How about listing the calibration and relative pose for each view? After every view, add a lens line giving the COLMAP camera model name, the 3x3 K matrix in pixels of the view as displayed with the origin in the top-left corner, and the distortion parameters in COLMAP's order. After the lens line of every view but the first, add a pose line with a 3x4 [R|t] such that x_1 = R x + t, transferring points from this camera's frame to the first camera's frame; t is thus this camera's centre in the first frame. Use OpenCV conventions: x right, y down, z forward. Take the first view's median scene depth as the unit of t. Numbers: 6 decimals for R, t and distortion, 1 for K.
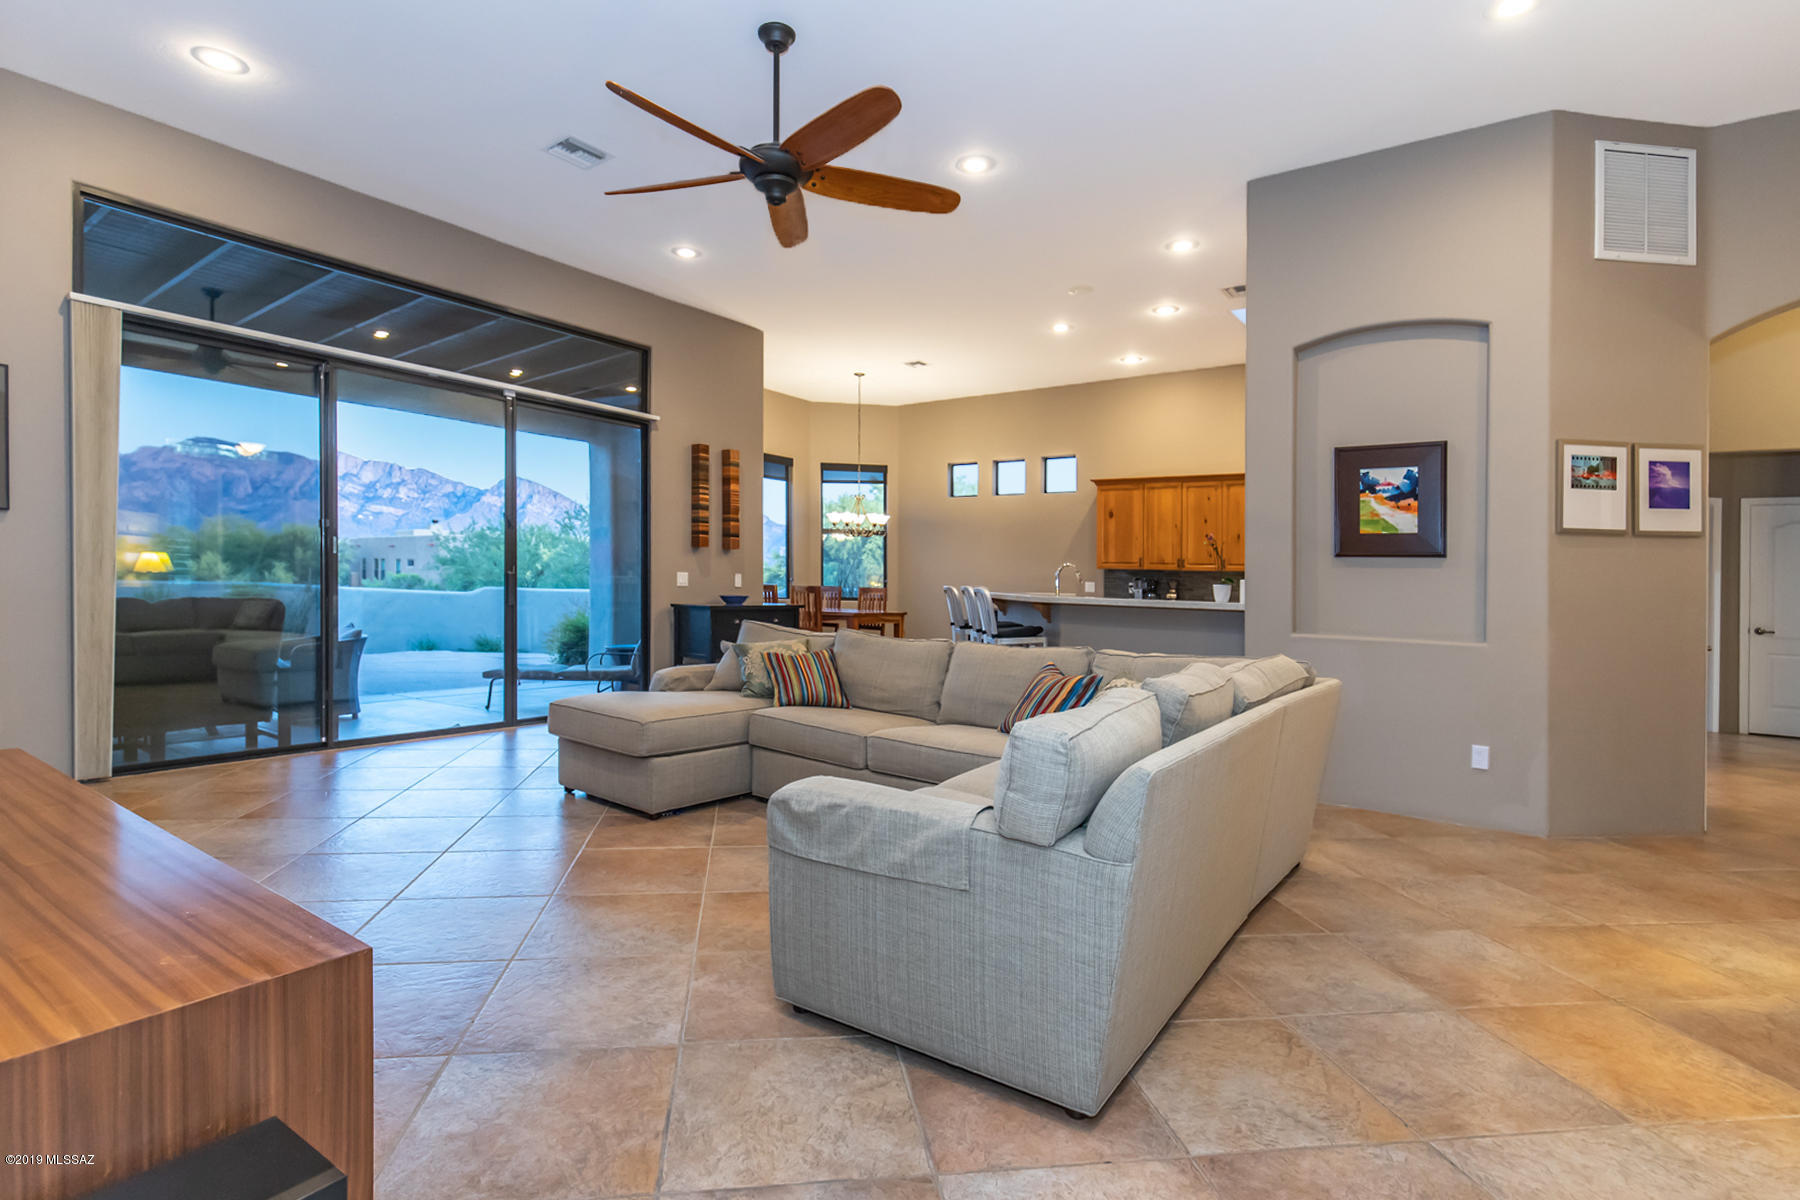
lens RADIAL K [[877.7, 0, 882.4], [0, 877.7, 577.2], [0, 0, 1]] dist [0.015262, -0.002623]
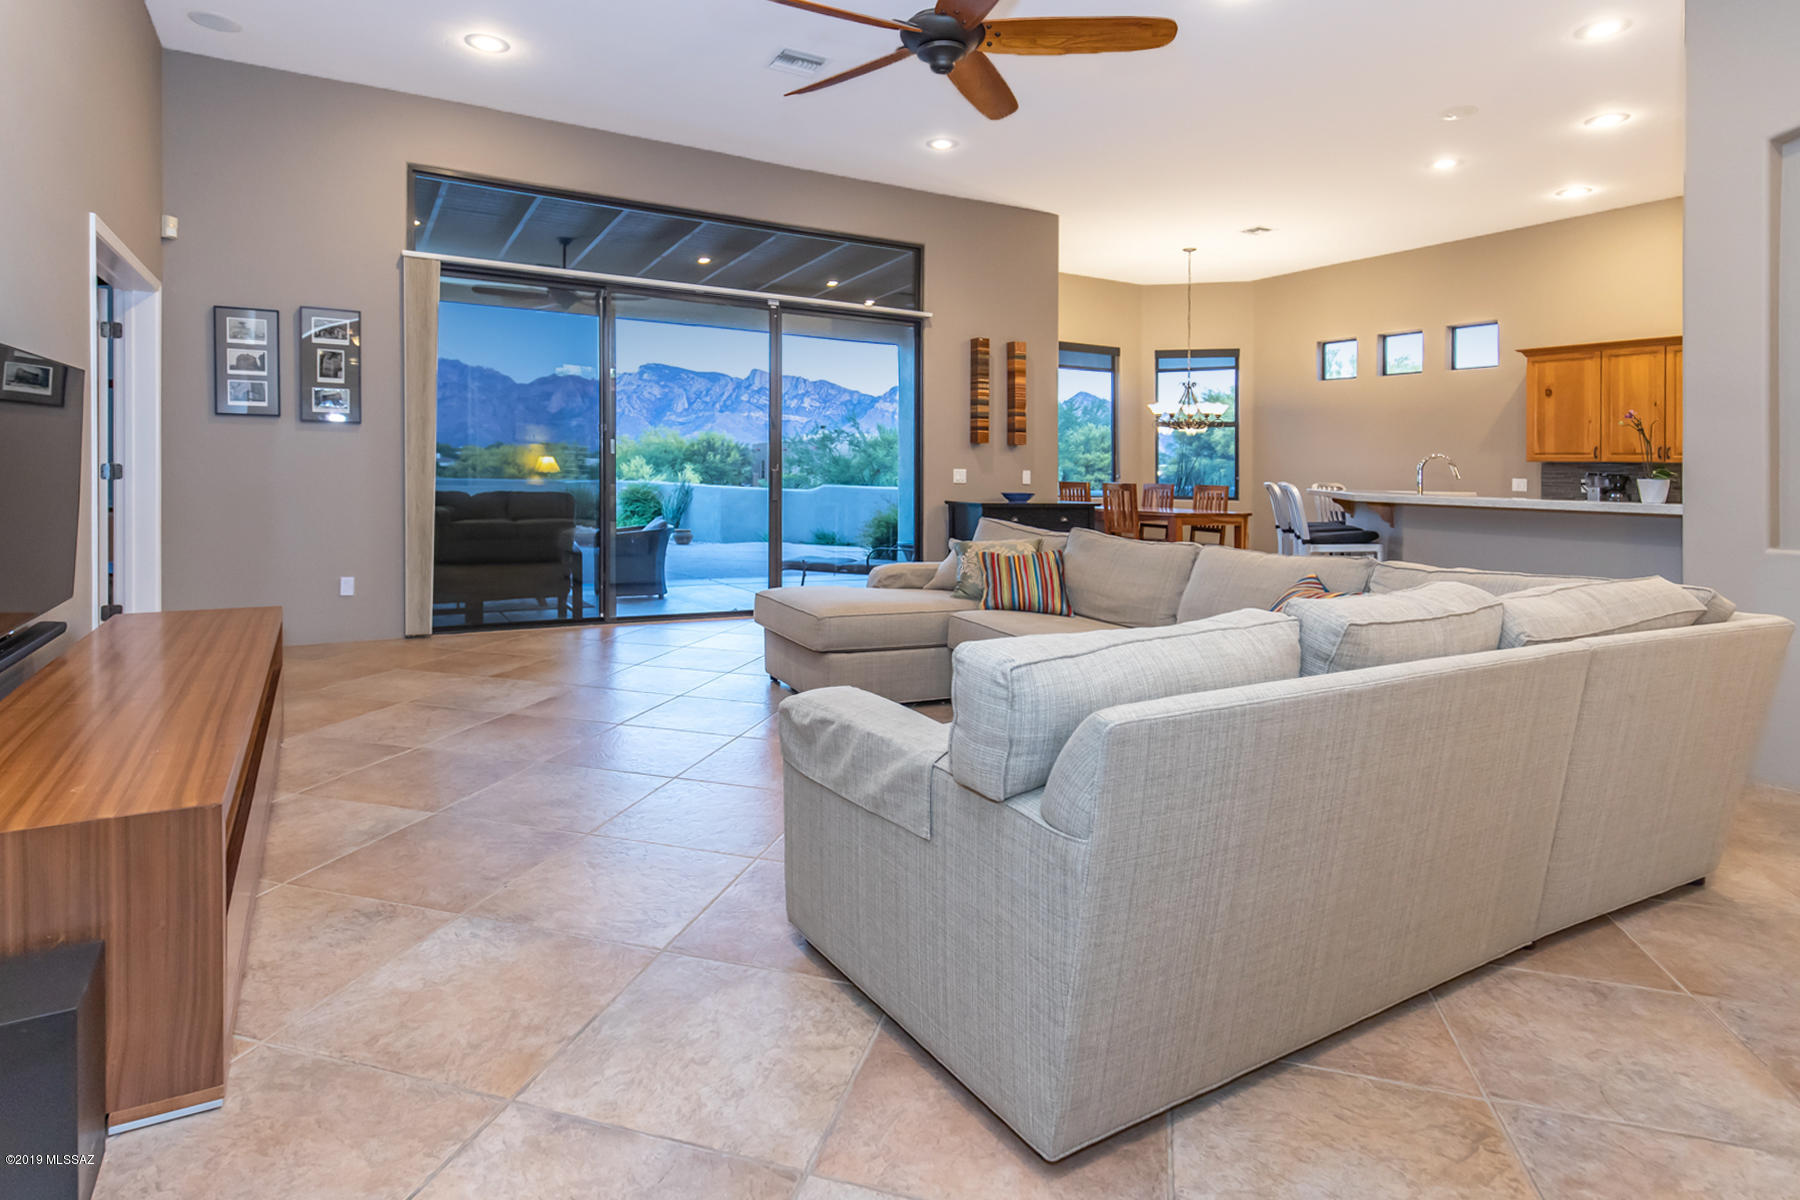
lens RADIAL K [[887.7, 0, 874.0], [0, 887.7, 473.7], [0, 0, 1]] dist [0.006428, 0.002124]
pose [[0.909368, -0.006448, -0.415943, 0.147159], [0.005164, 0.999978, -0.004211, 0.004977], [0.415961, 0.001681, 0.909381, 0.078966]]
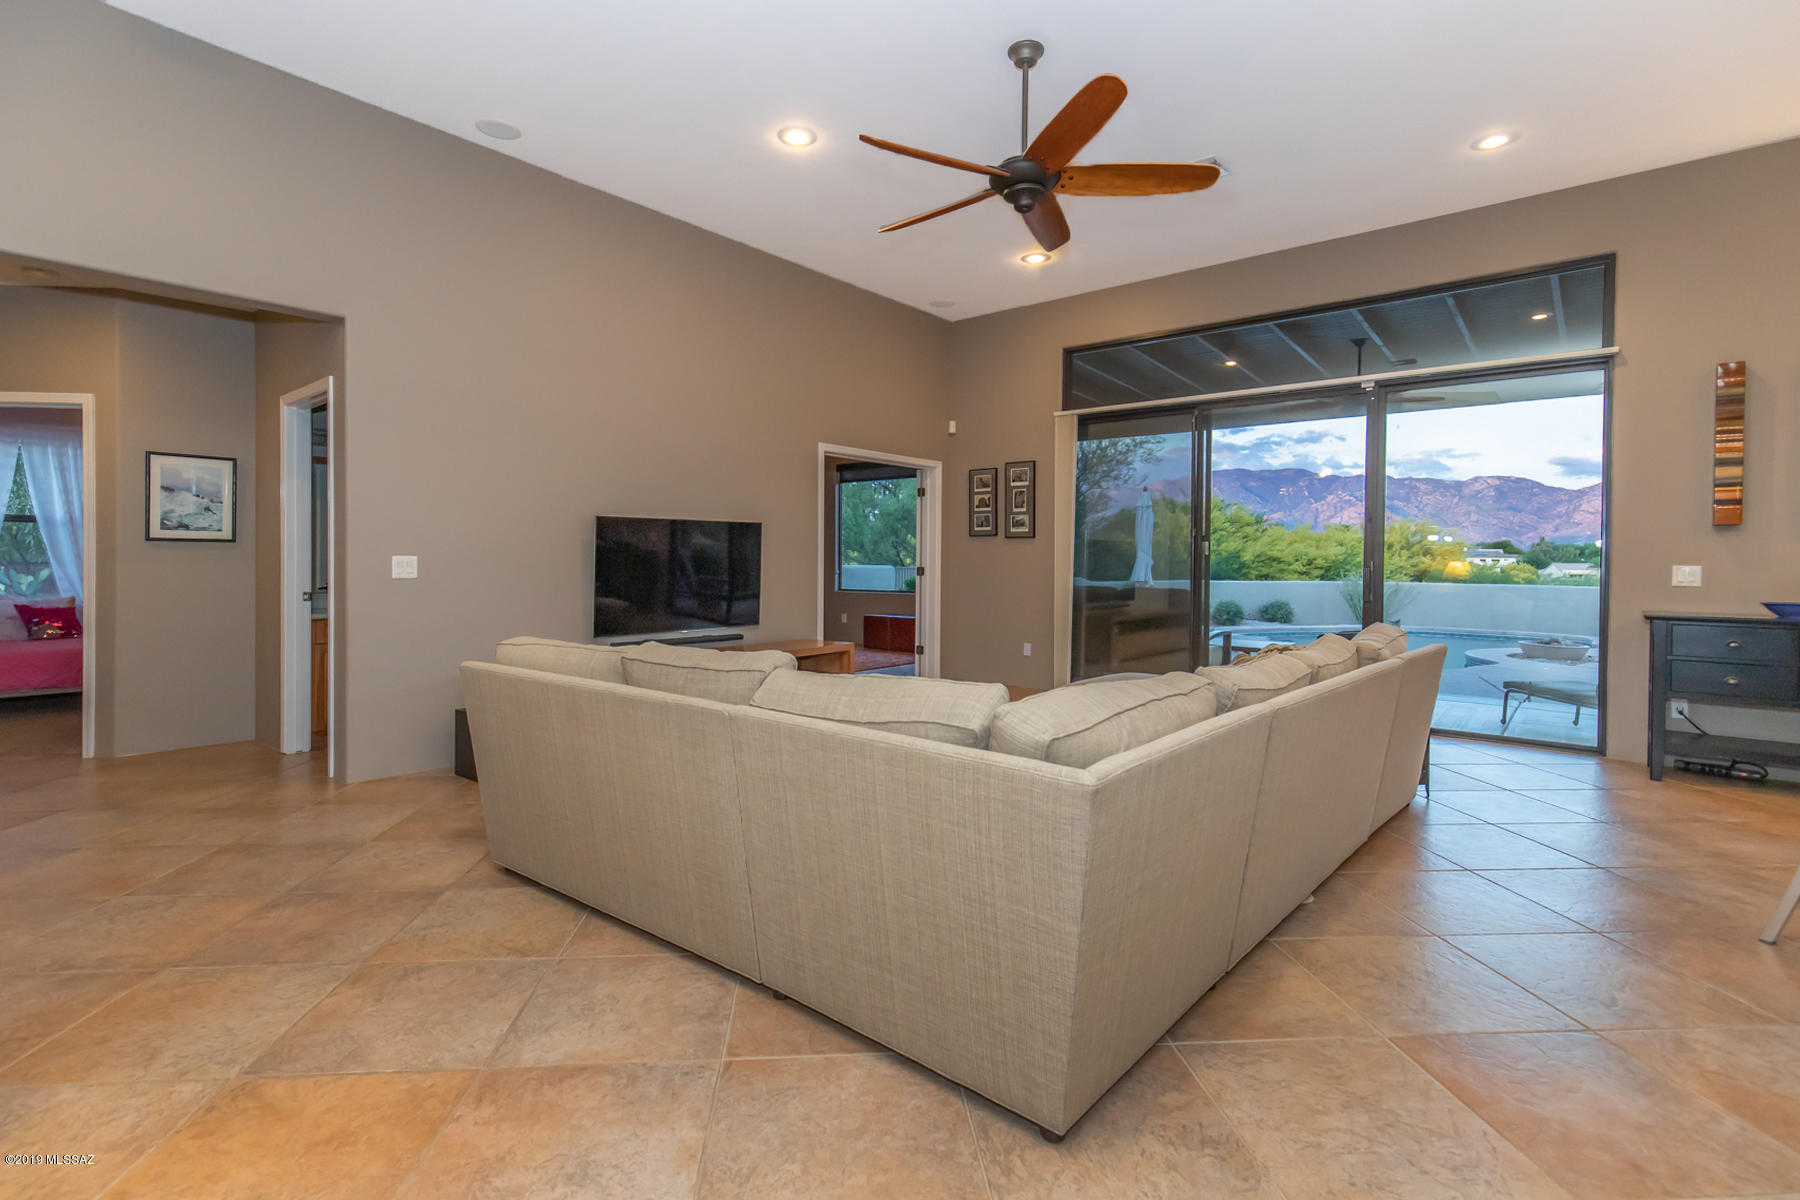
lens RADIAL K [[877.7, 0, 925.2], [0, 877.7, 576.6], [0, 0, 1]] dist [0.015262, -0.002623]
pose [[-0.038621, -0.012894, -0.999171, 0.693073], [-0.010831, 0.999863, -0.012484, 0.026332], [0.999195, 0.010340, -0.038755, 0.687233]]
